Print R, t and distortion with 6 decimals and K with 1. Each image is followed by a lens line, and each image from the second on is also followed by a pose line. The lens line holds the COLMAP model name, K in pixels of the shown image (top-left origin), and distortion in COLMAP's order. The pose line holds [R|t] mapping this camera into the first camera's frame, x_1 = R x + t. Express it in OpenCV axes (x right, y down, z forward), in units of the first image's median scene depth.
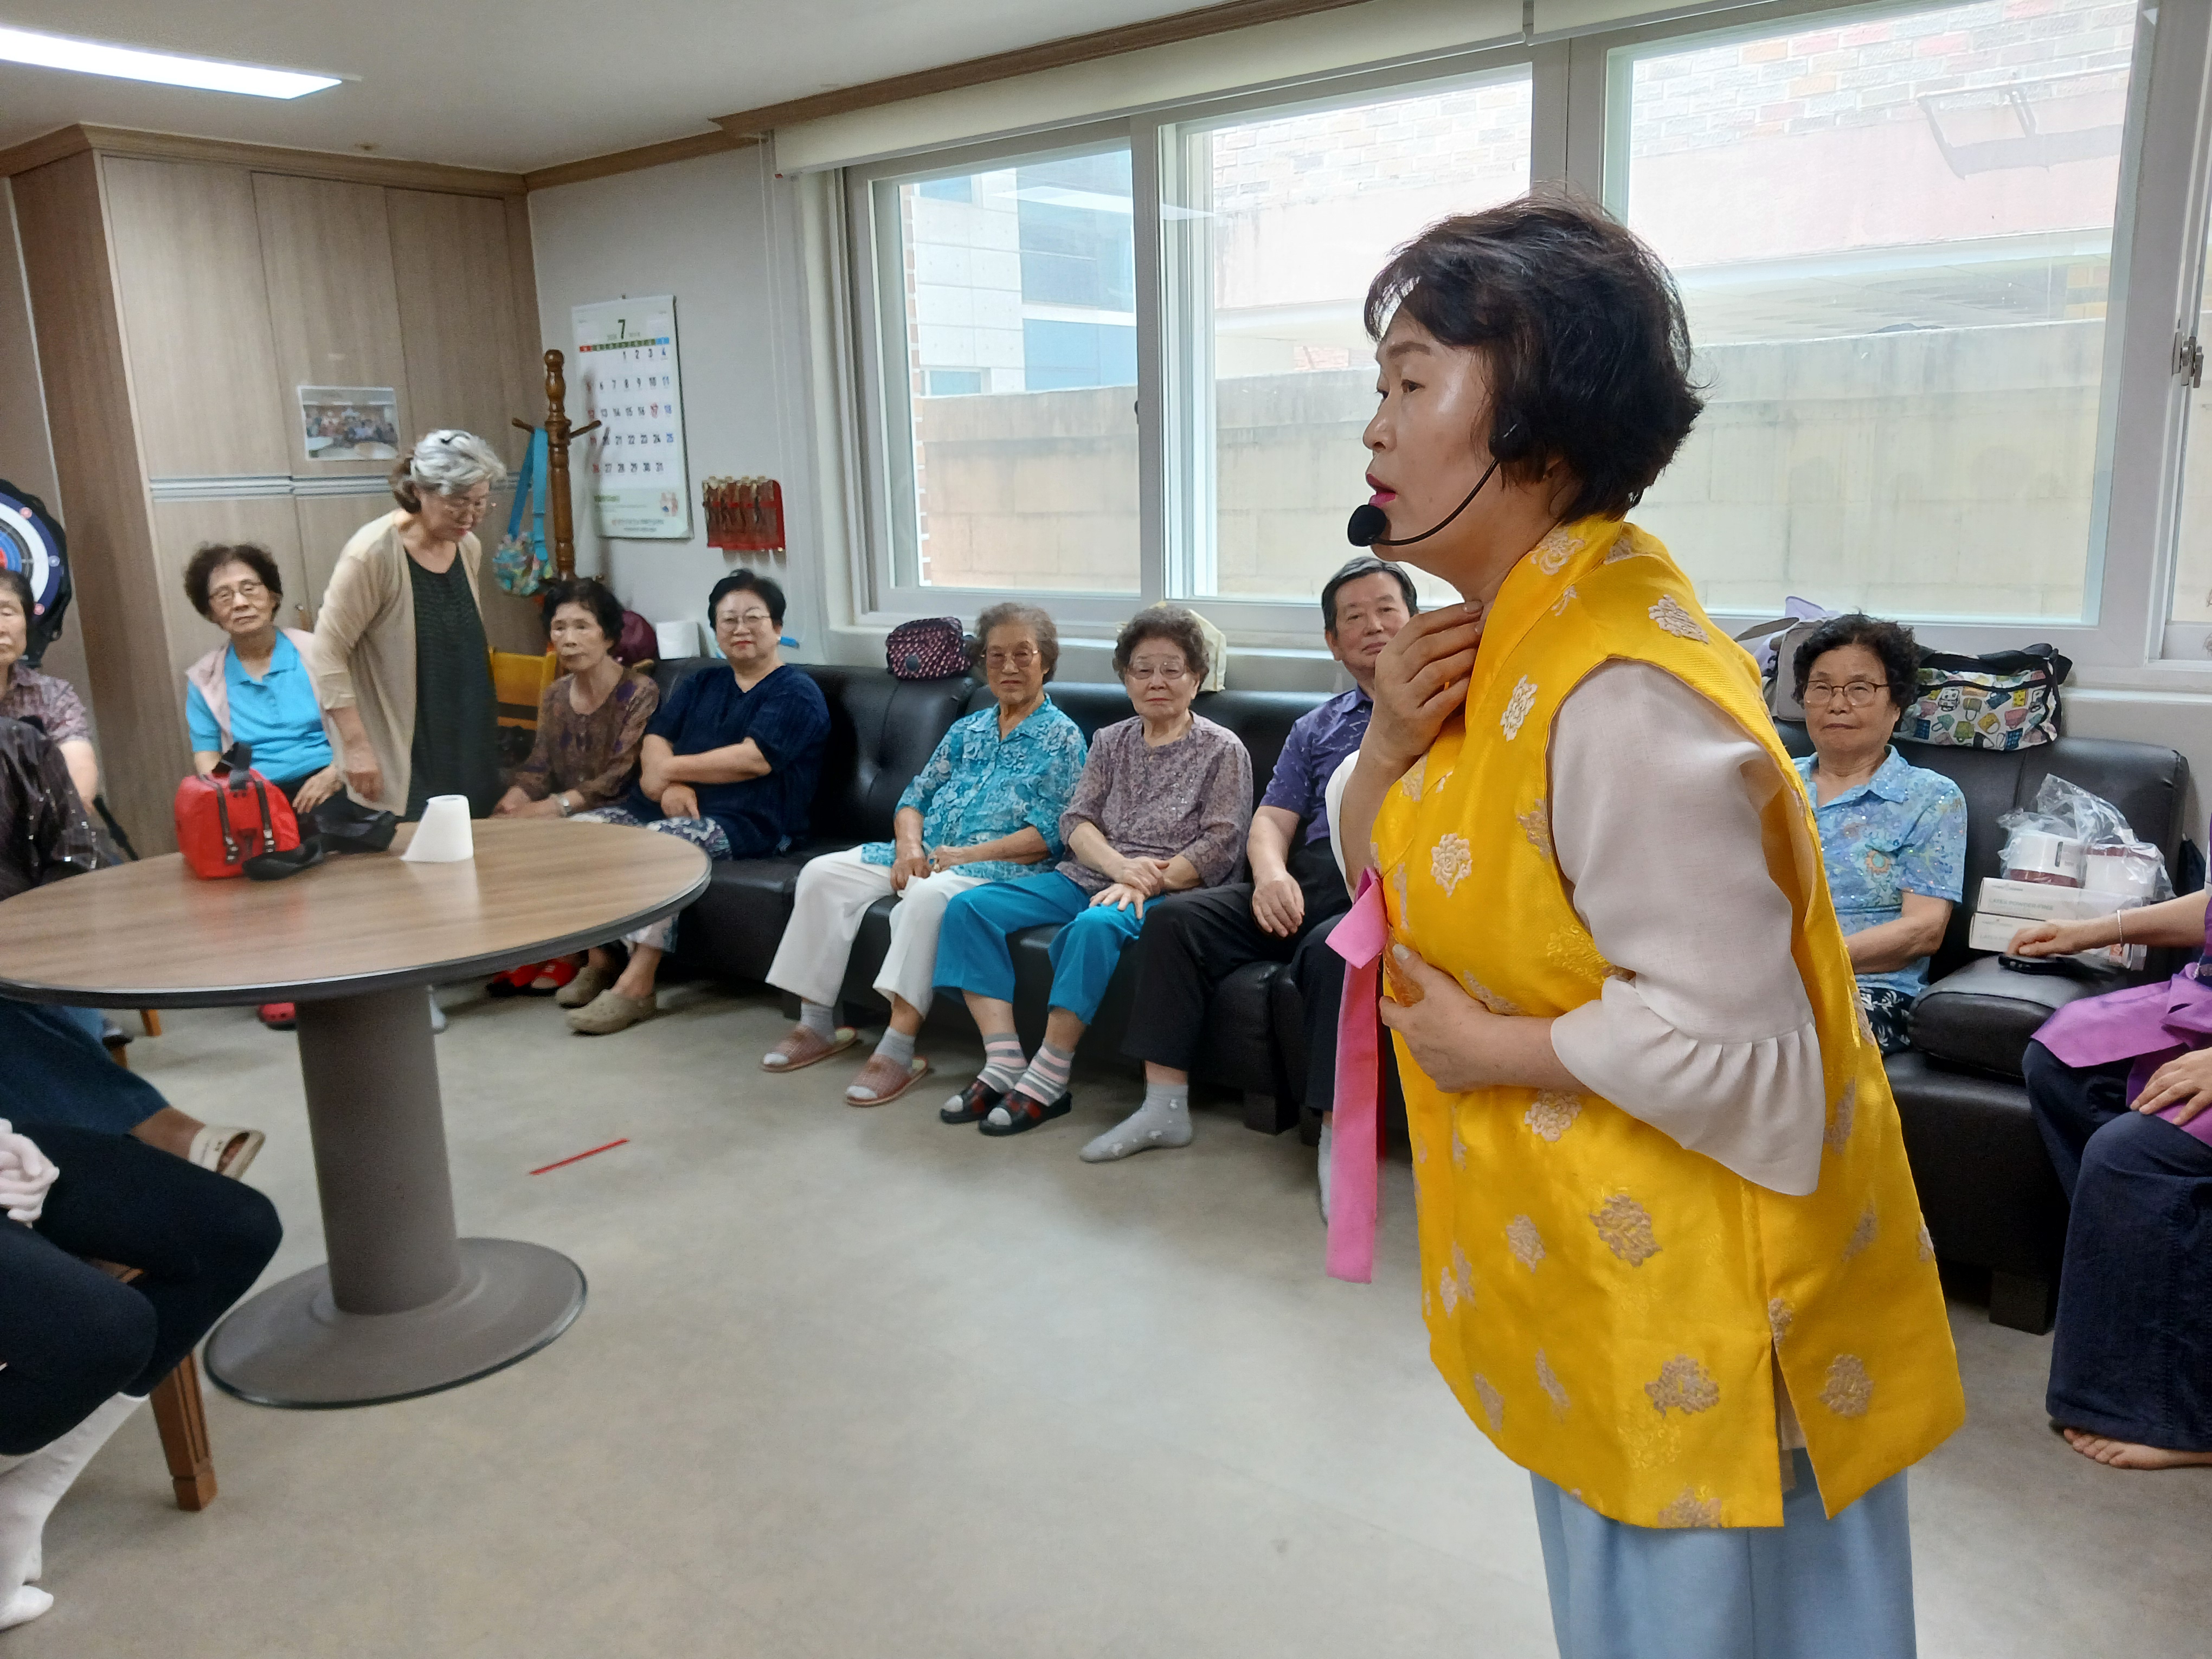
lens RADIAL K [[1814.8, 0, 1103.0], [0, 1814.8, 829.2], [0, 0, 1]] dist [-0.007298, -0.009810]
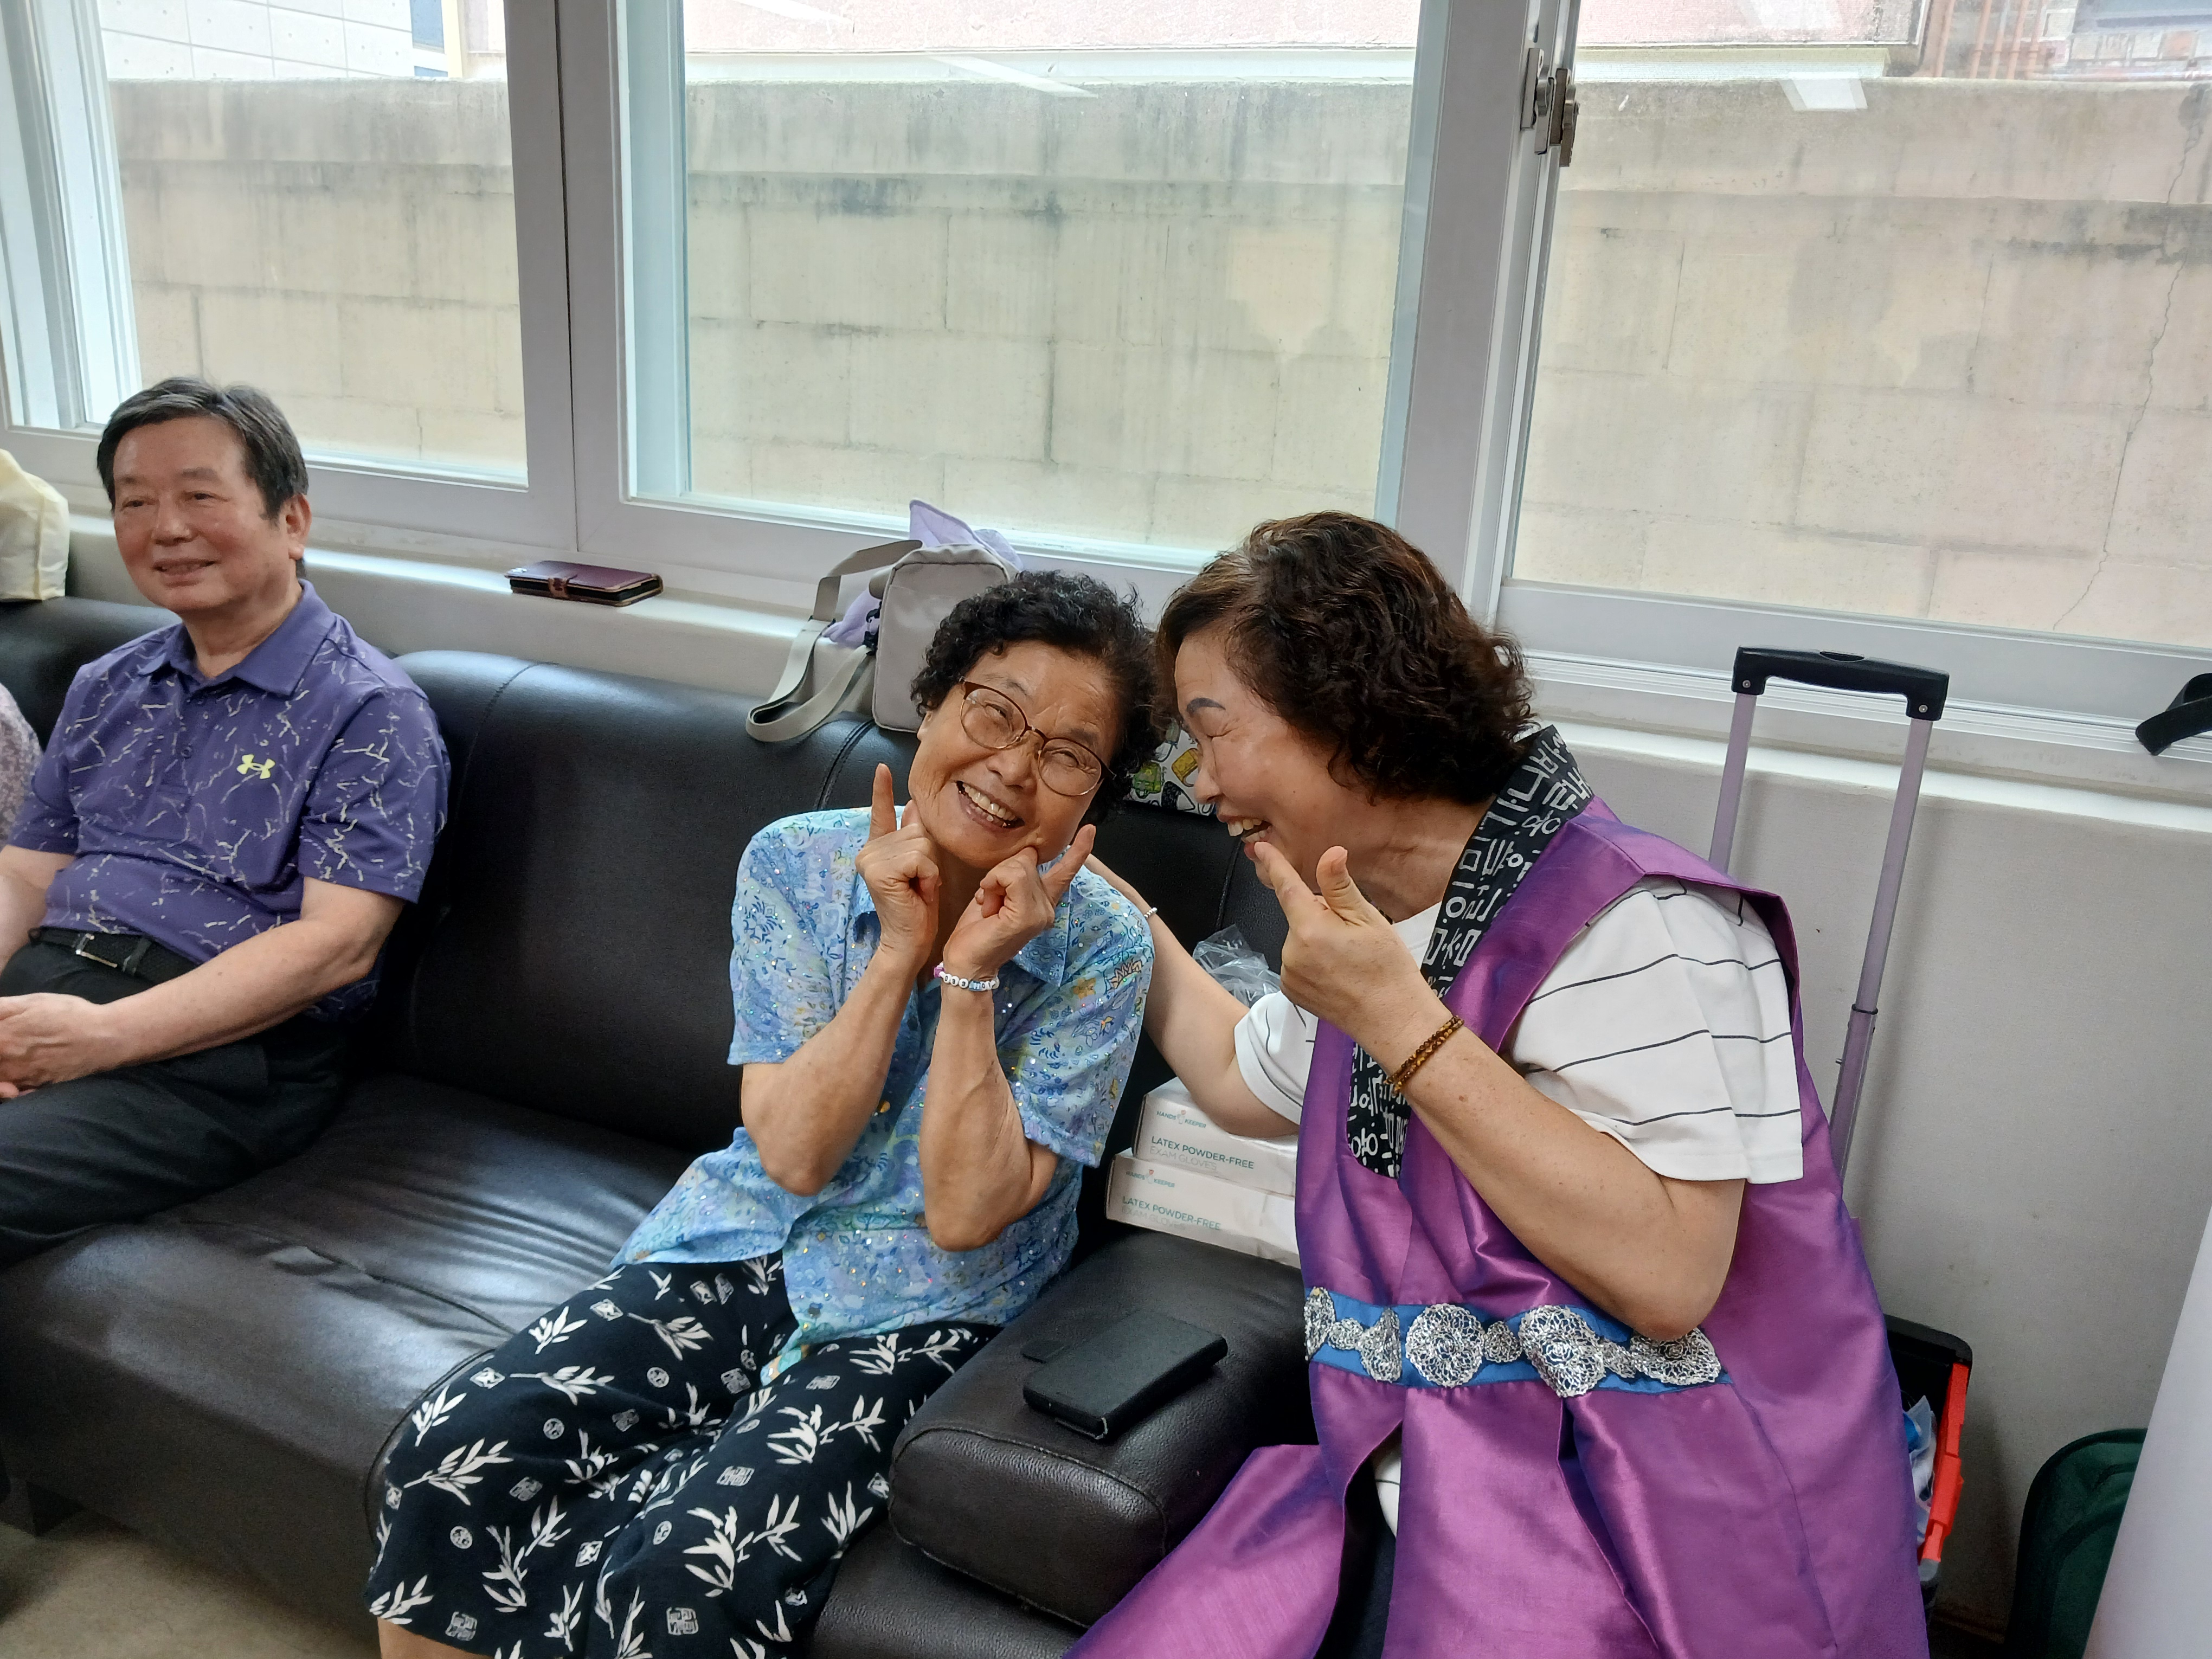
lens RADIAL K [[1814.8, 0, 1107.5], [0, 1814.8, 837.2], [0, 0, 1]] dist [-0.007298, -0.009810]
pose [[0.971712, 0.014051, 0.235749, 0.246489], [-0.037099, 0.994917, 0.093616, -0.064318], [-0.233236, -0.099714, 0.967294, 0.346037]]
